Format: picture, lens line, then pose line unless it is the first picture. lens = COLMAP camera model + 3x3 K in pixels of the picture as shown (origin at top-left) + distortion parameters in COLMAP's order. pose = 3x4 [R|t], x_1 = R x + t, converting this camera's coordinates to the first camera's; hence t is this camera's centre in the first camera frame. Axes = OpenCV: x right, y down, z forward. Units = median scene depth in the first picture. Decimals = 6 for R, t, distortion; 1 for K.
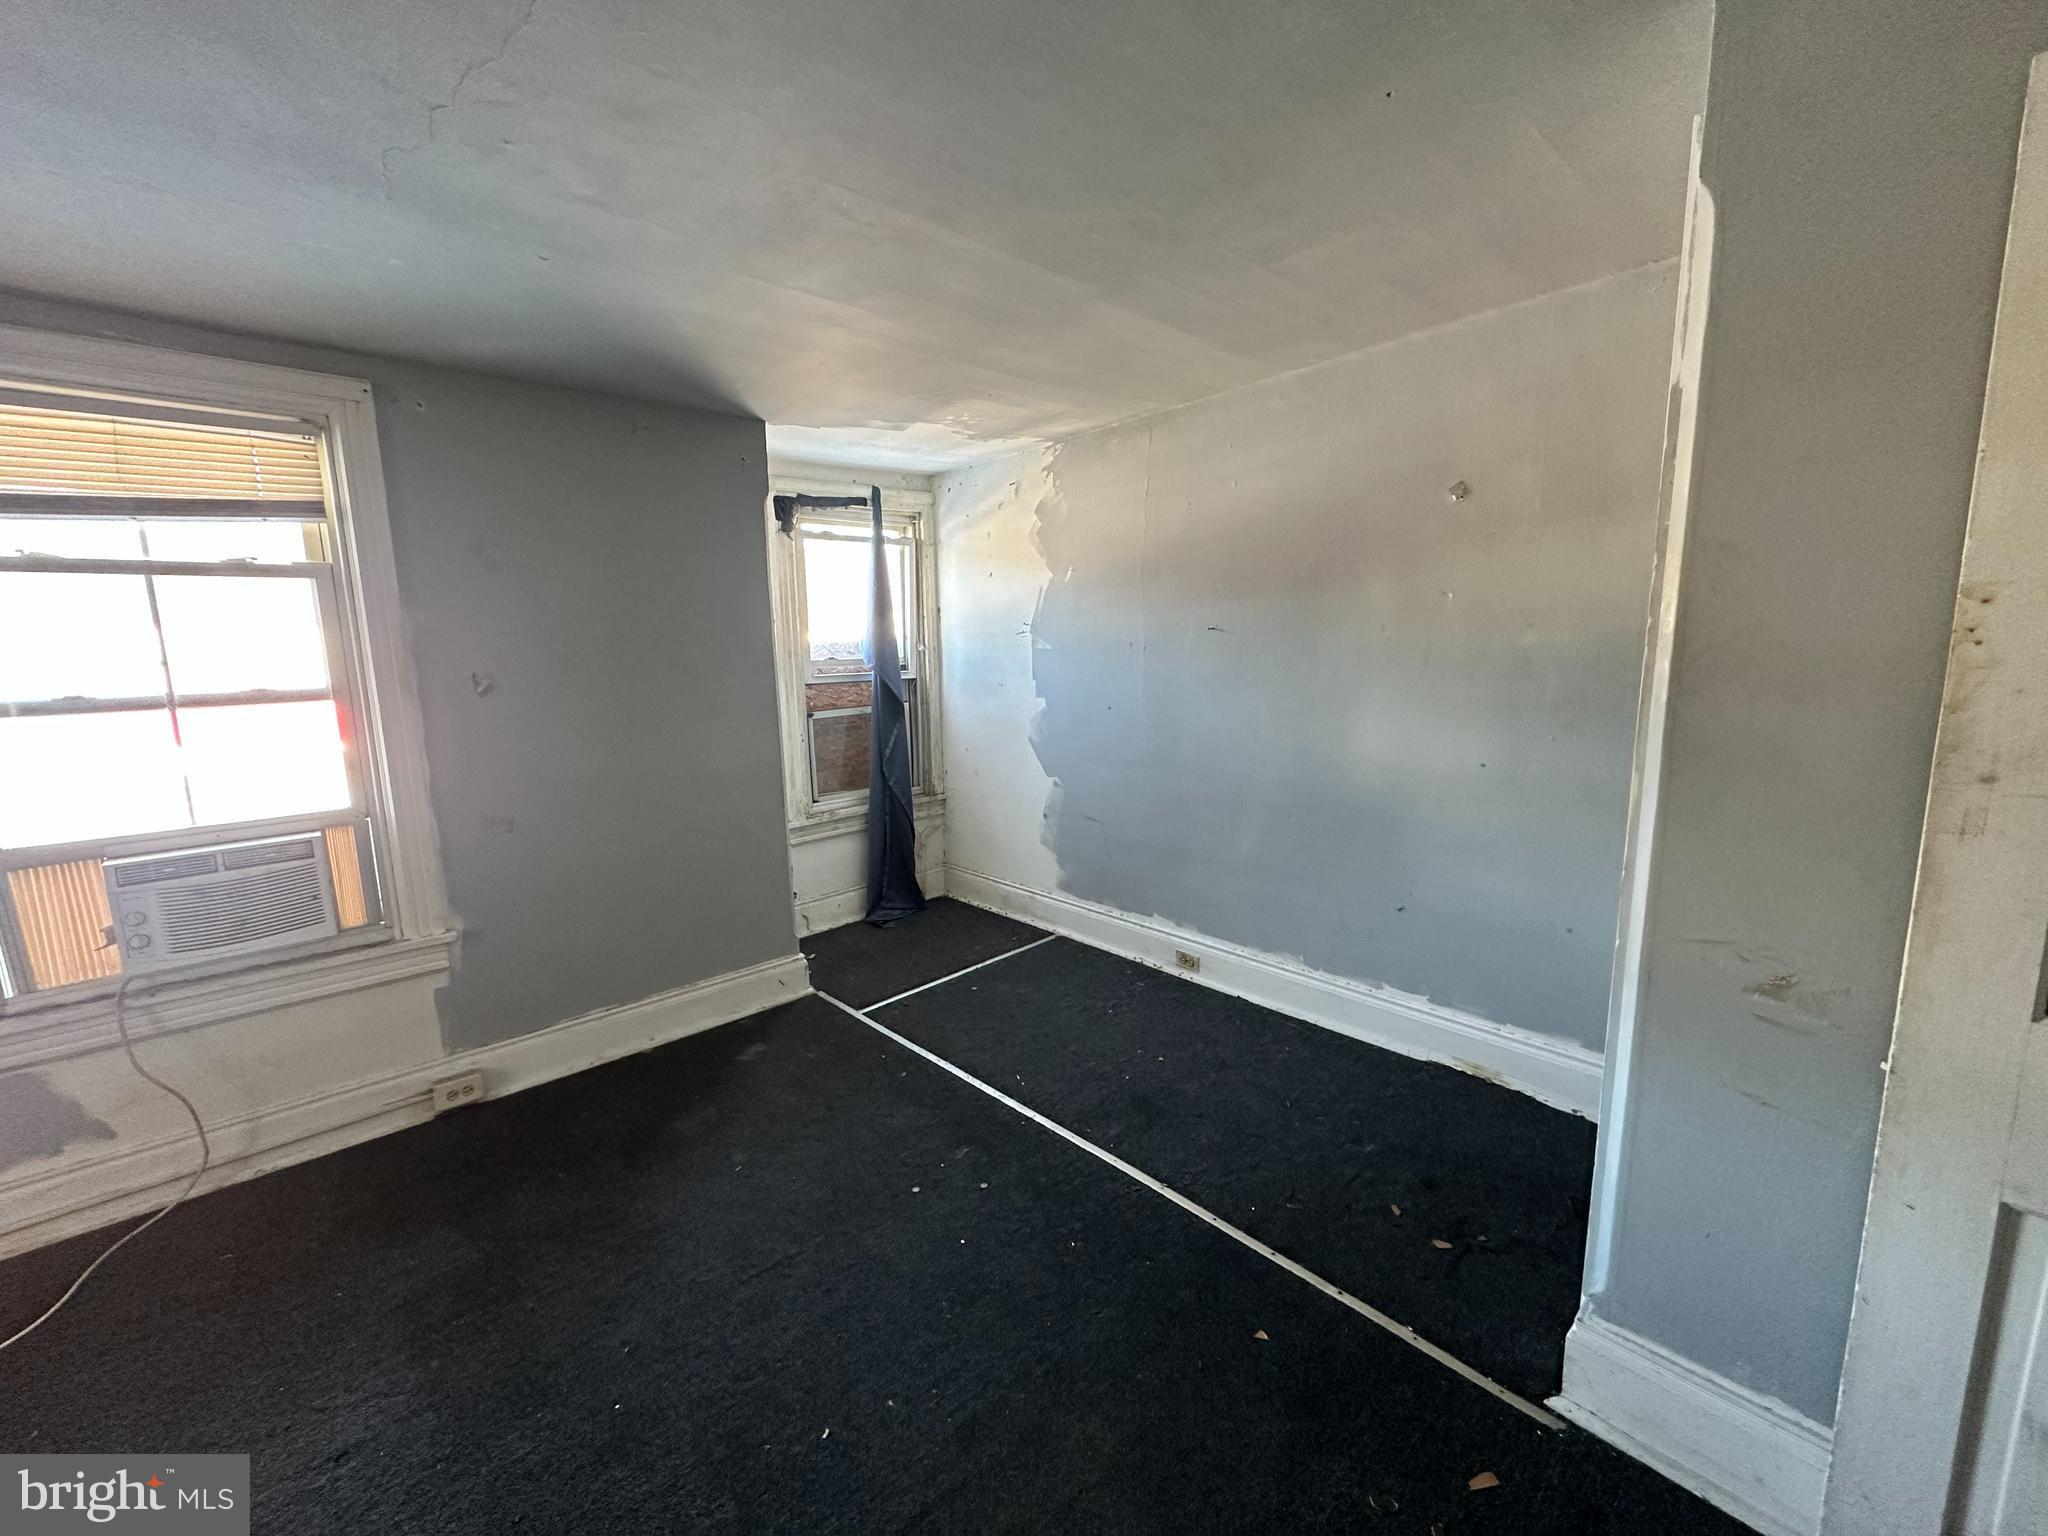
lens RADIAL K [[814.0, 0, 1019.4], [0, 814.0, 772.5], [0, 0, 1]] dist [-0.003153, 0.000195]
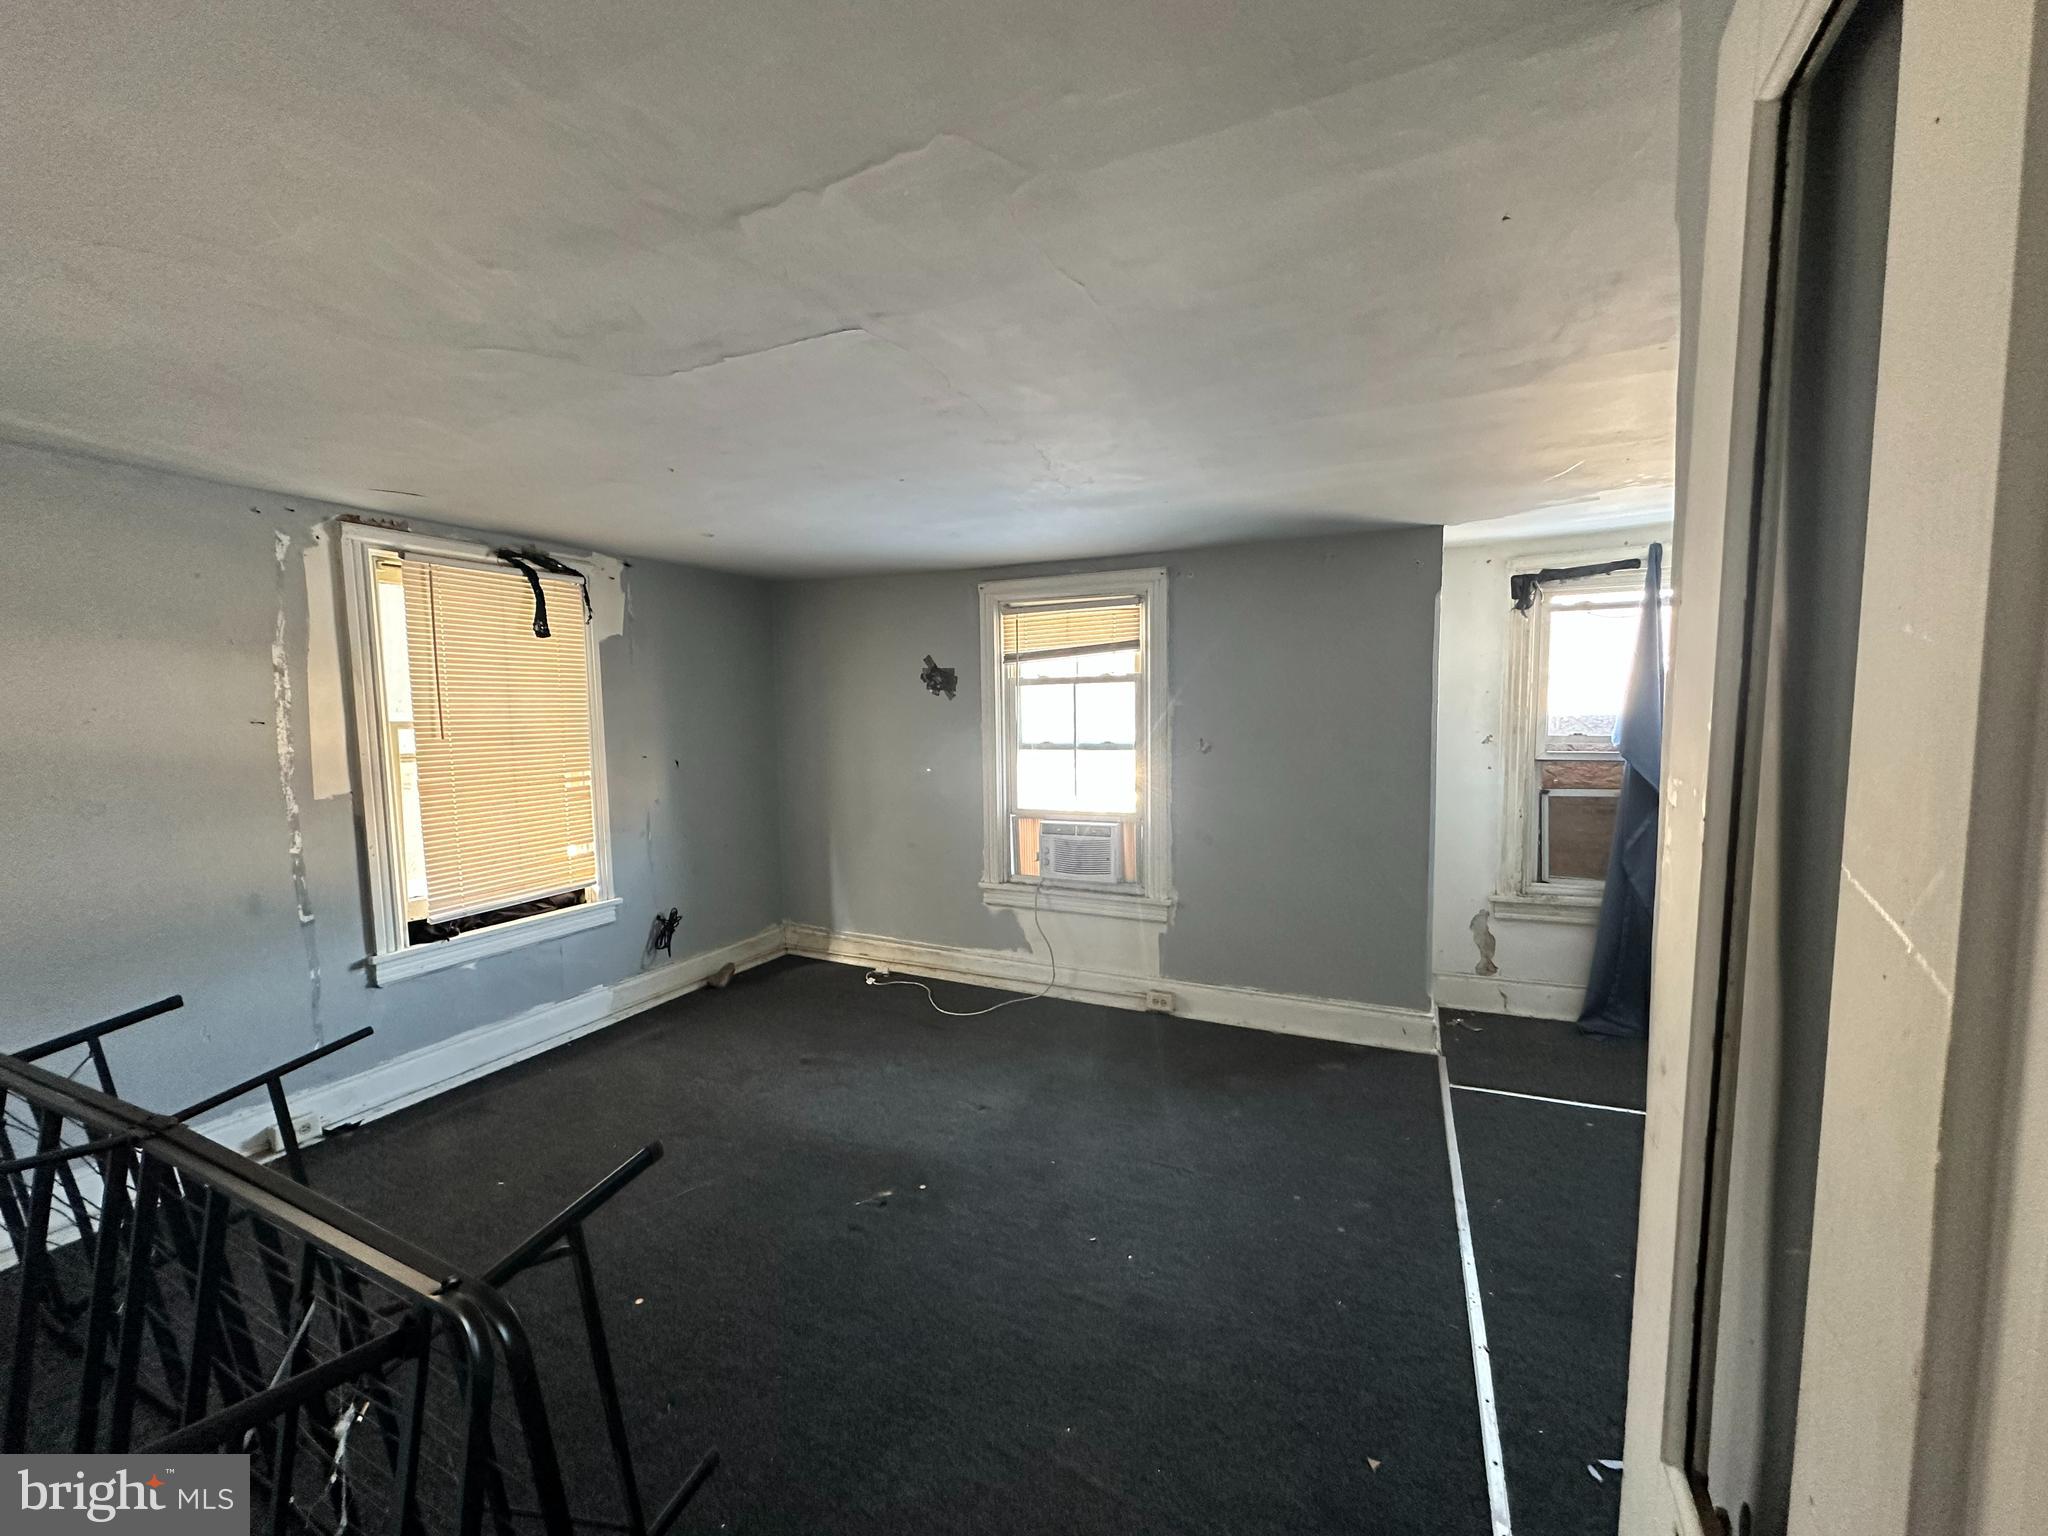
lens RADIAL K [[814.0, 0, 1022.8], [0, 814.0, 771.3], [0, 0, 1]] dist [-0.003153, 0.000195]
pose [[0.384910, 0.089687, -0.918586, 0.614305], [-0.139671, 0.989465, 0.038082, -0.070786], [0.912325, 0.113642, 0.393381, 0.087985]]
